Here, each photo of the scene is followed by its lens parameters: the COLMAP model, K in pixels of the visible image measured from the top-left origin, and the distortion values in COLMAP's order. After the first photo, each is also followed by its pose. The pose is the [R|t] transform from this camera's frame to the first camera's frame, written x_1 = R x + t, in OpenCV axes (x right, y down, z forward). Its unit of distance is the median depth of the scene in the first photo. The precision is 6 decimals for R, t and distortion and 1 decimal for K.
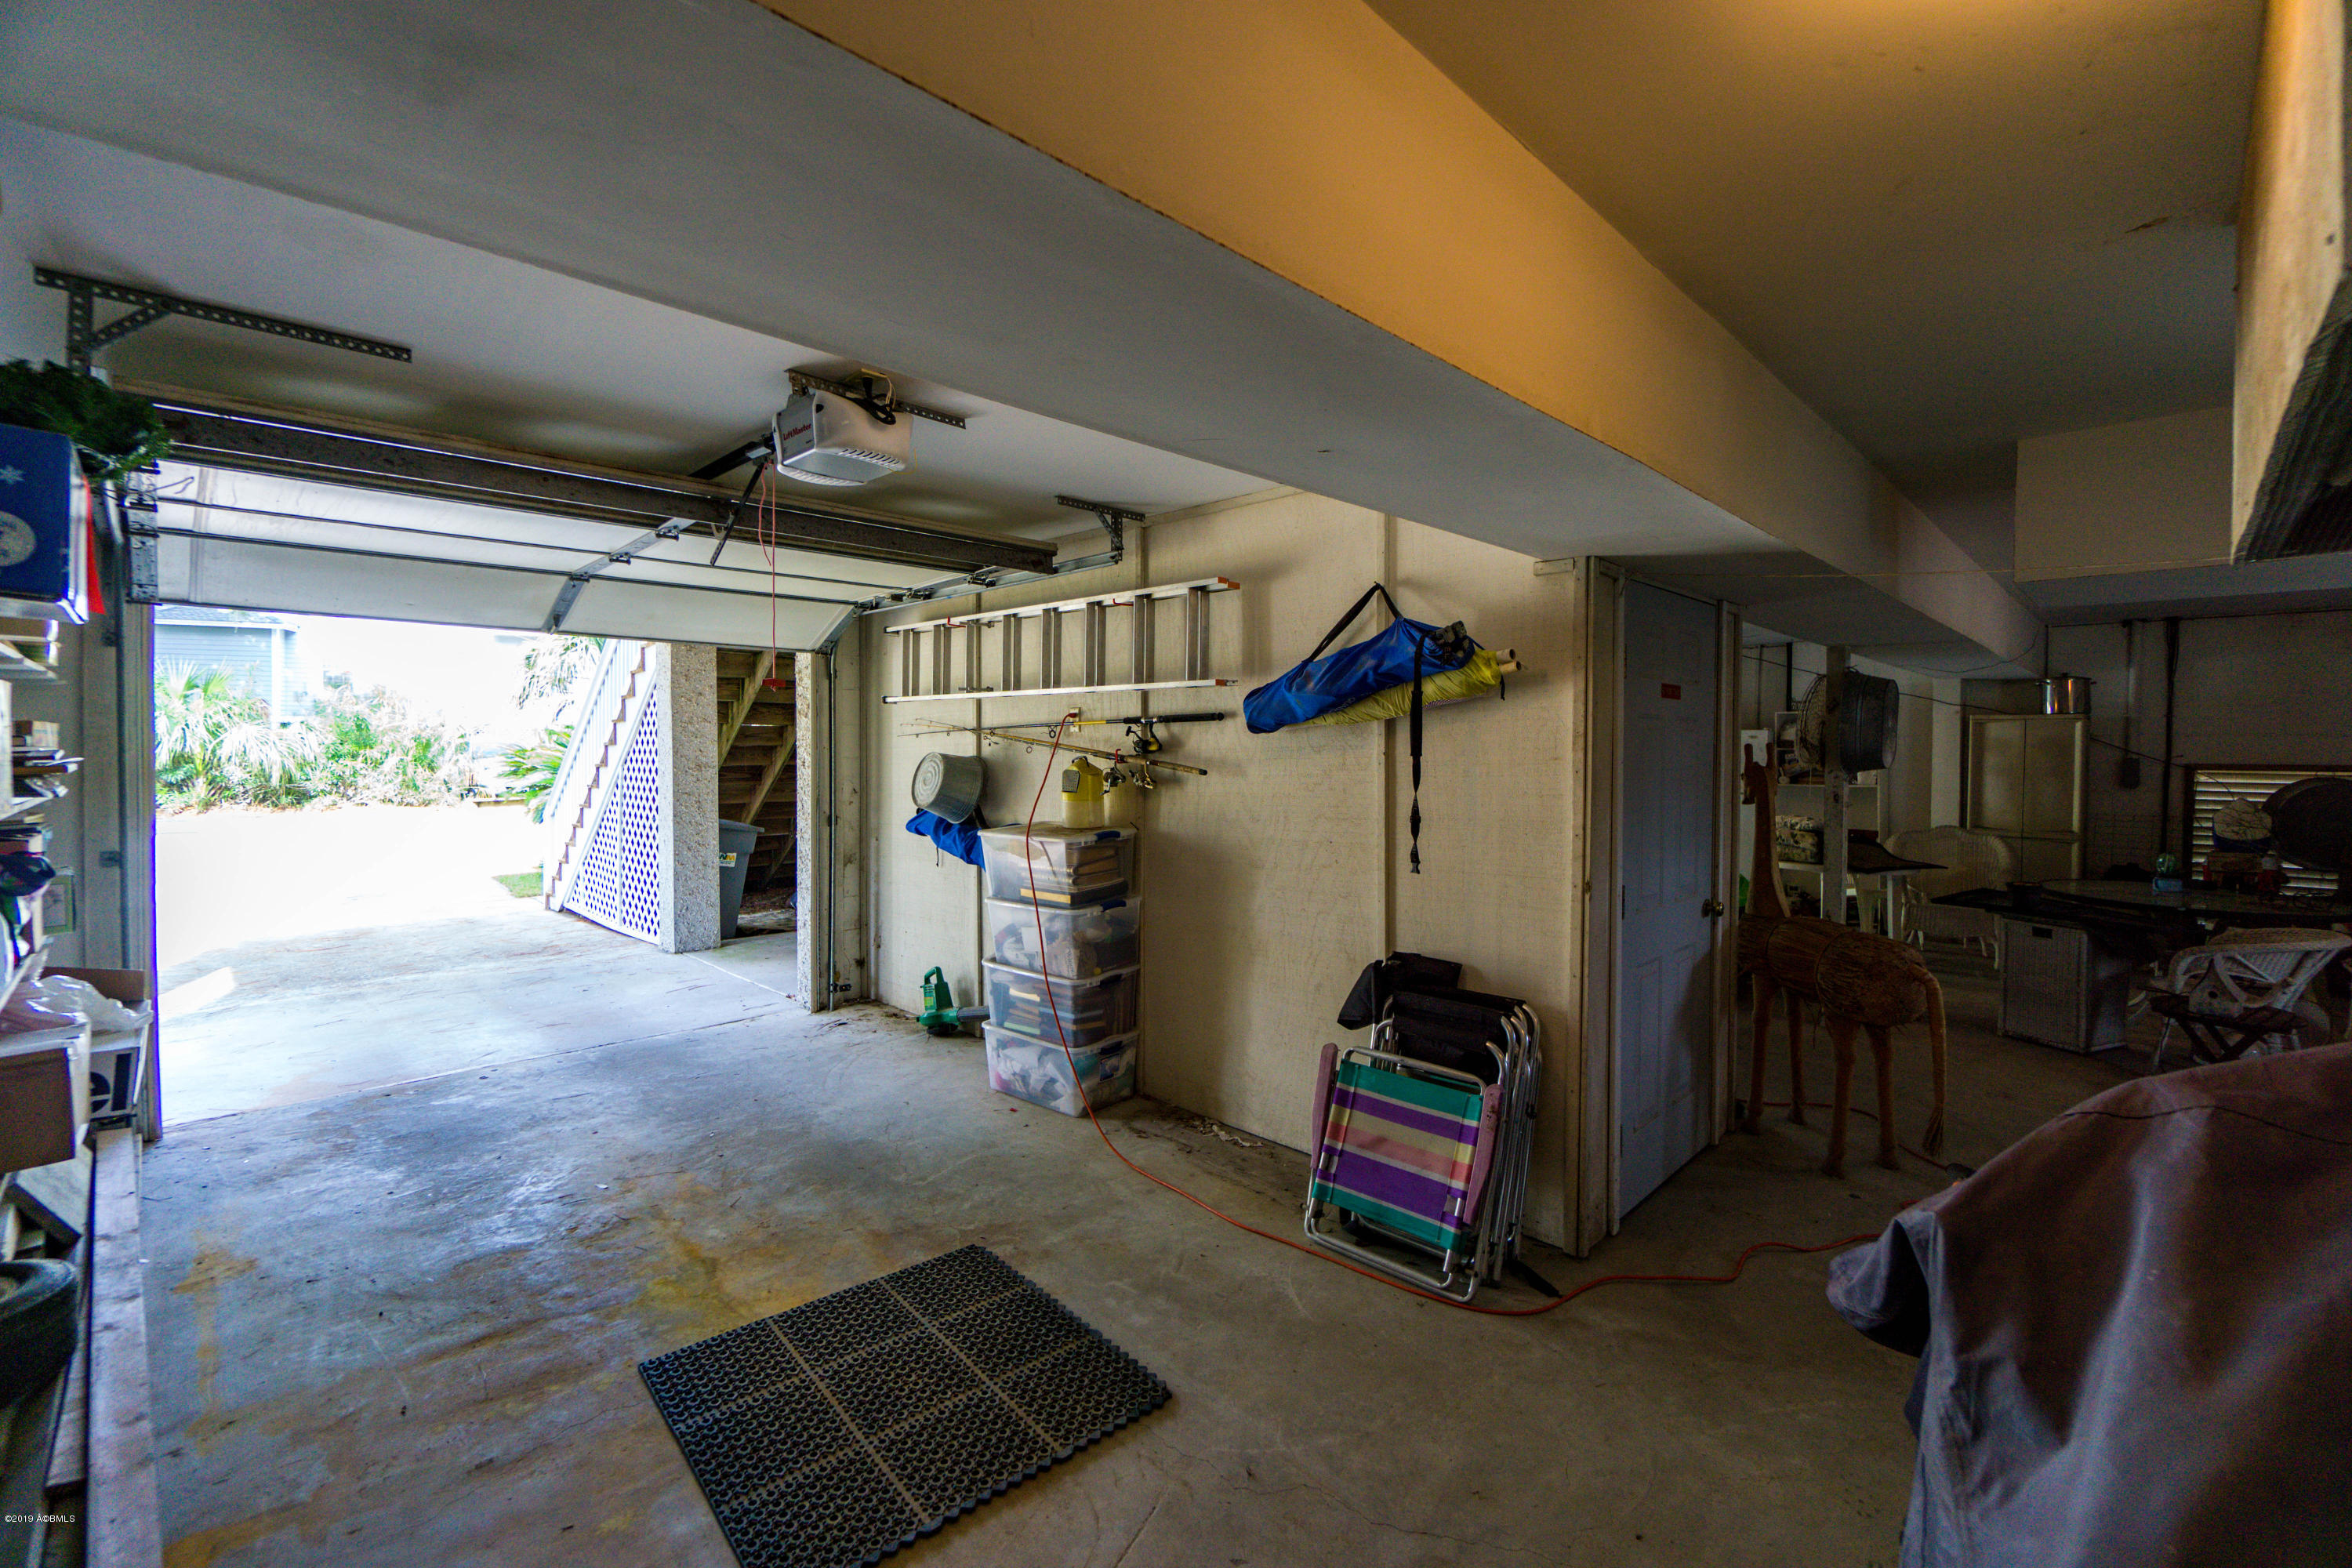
lens RADIAL K [[1019.0, 0, 1179.9], [0, 1019.0, 765.5], [0, 0, 1]] dist [-0.001810, 0.000038]
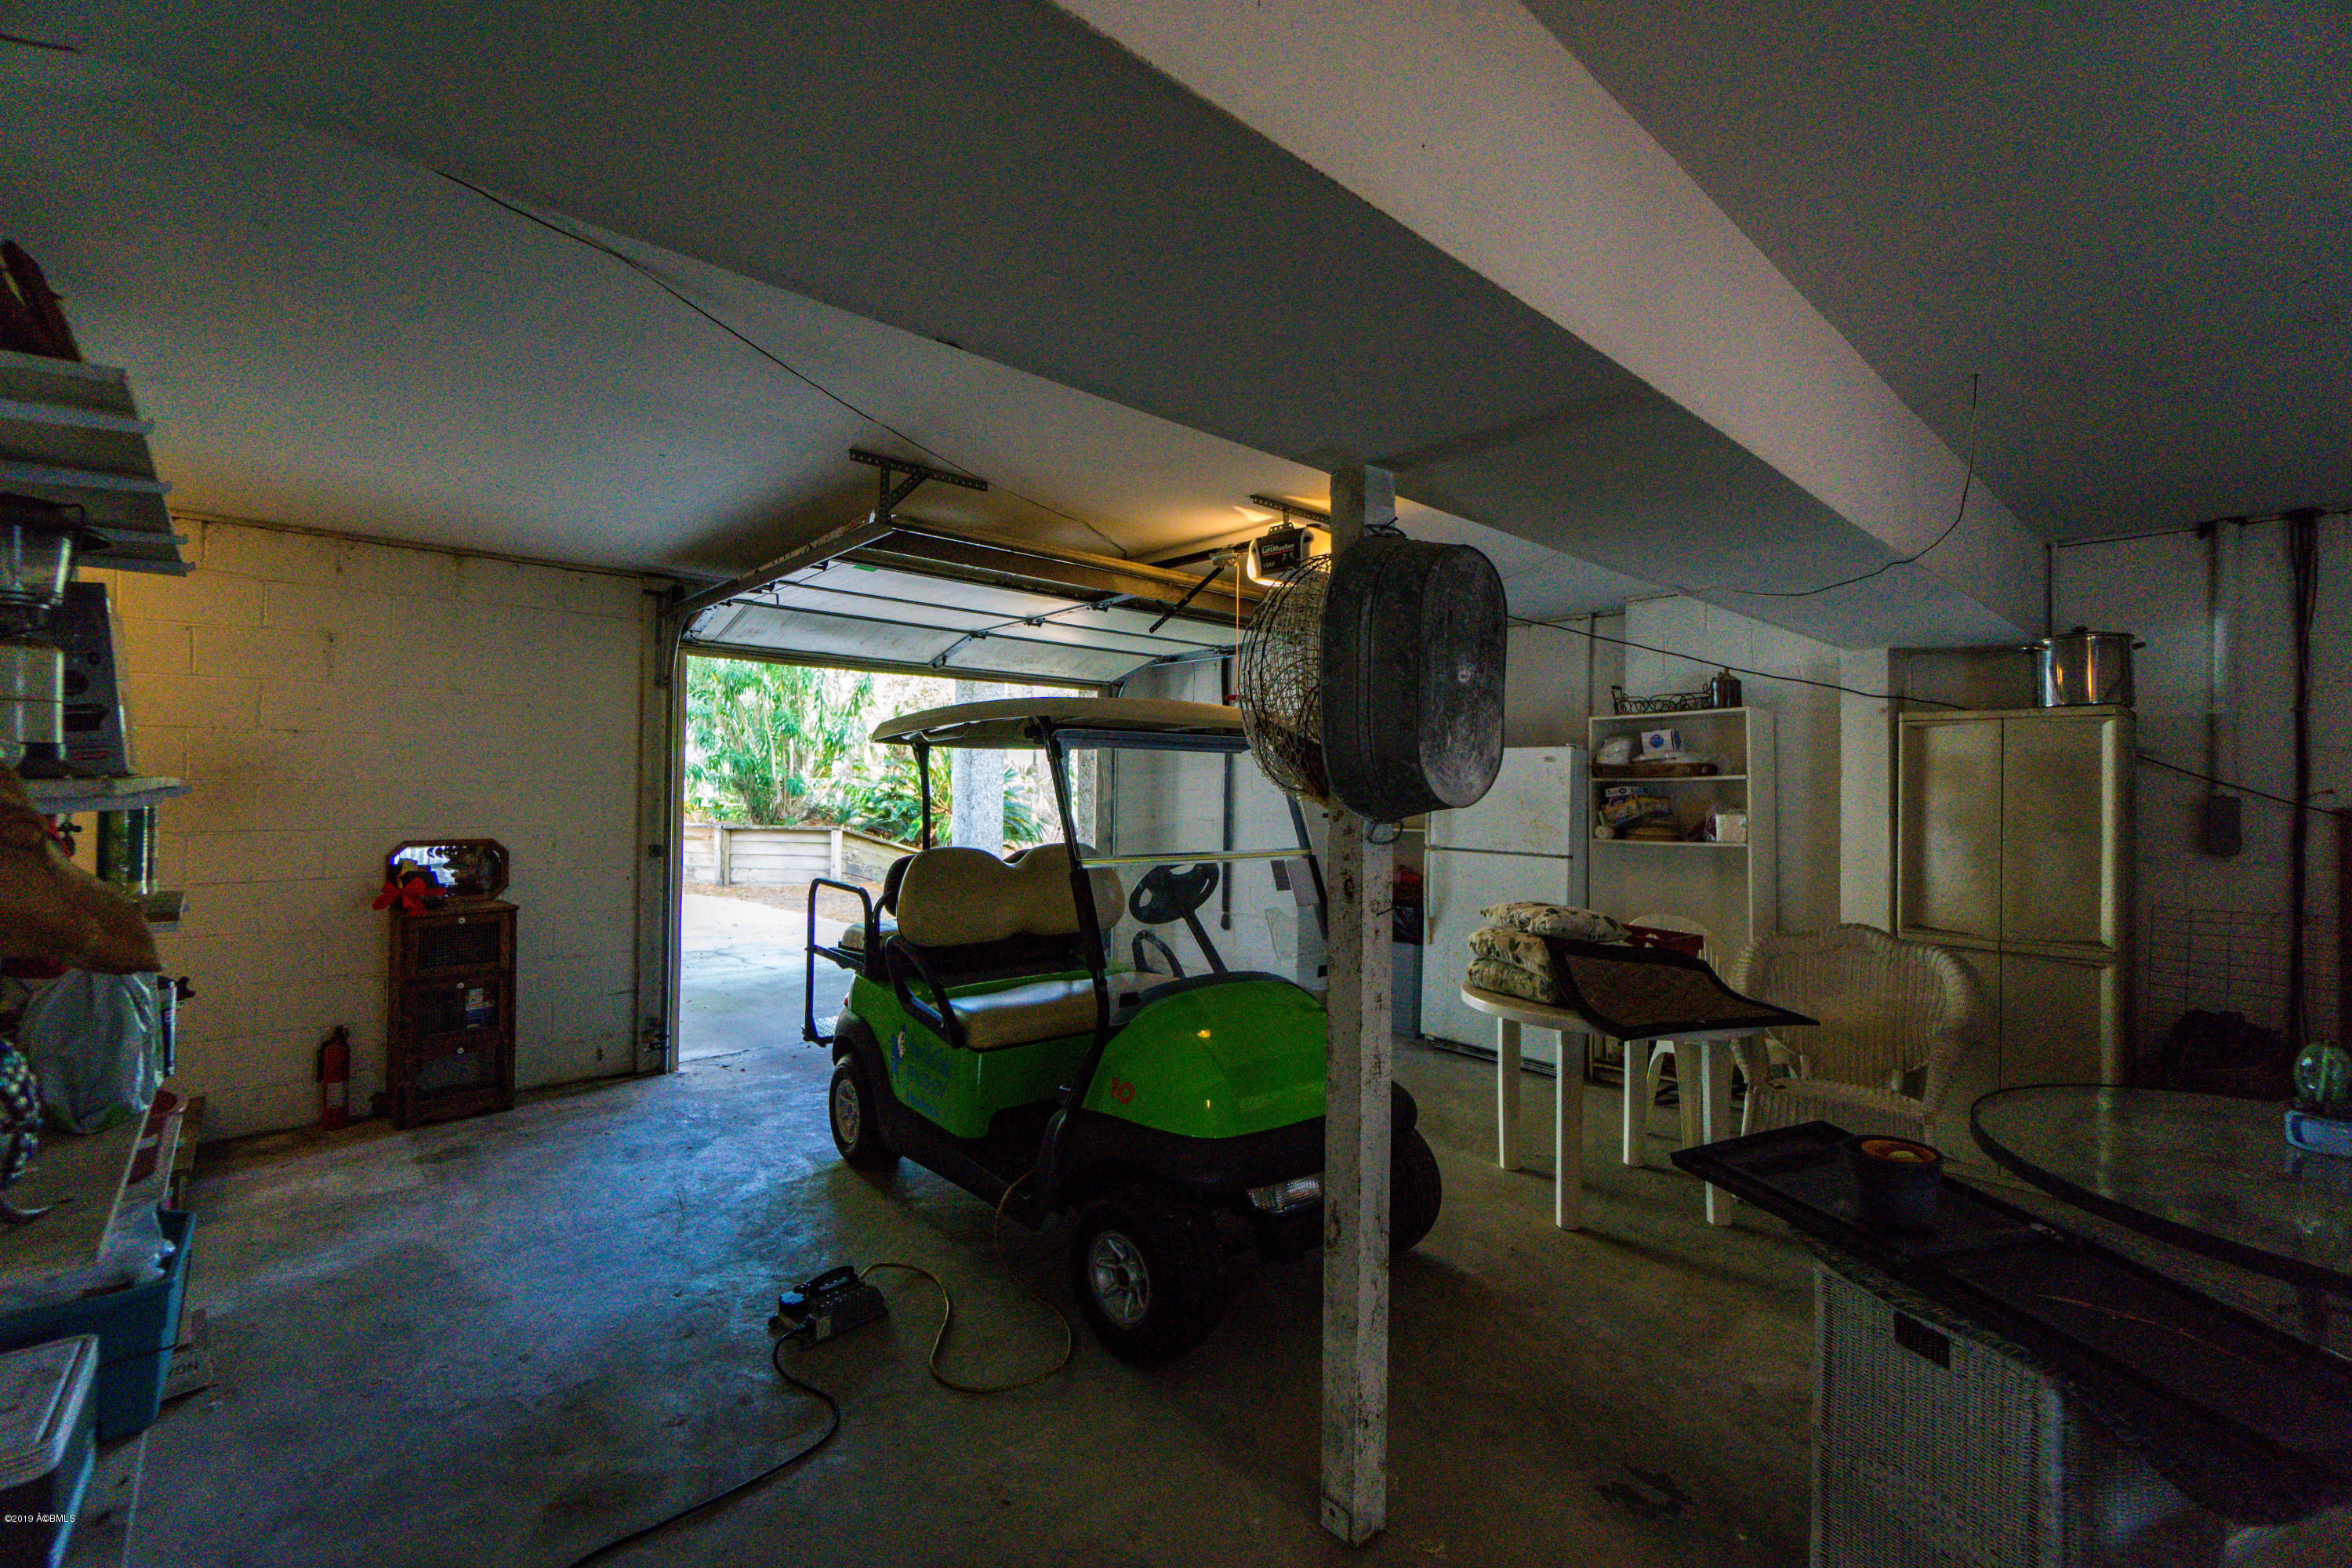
lens RADIAL K [[1010.6, 0, 1170.1], [0, 1010.6, 769.1], [0, 0, 1]] dist [-0.009853, 0.000785]
pose [[0.997941, 0.005921, -0.063859, 0.453793], [-0.008216, 0.999328, -0.035727, 0.001284], [0.063605, 0.036178, 0.997319, 0.480129]]
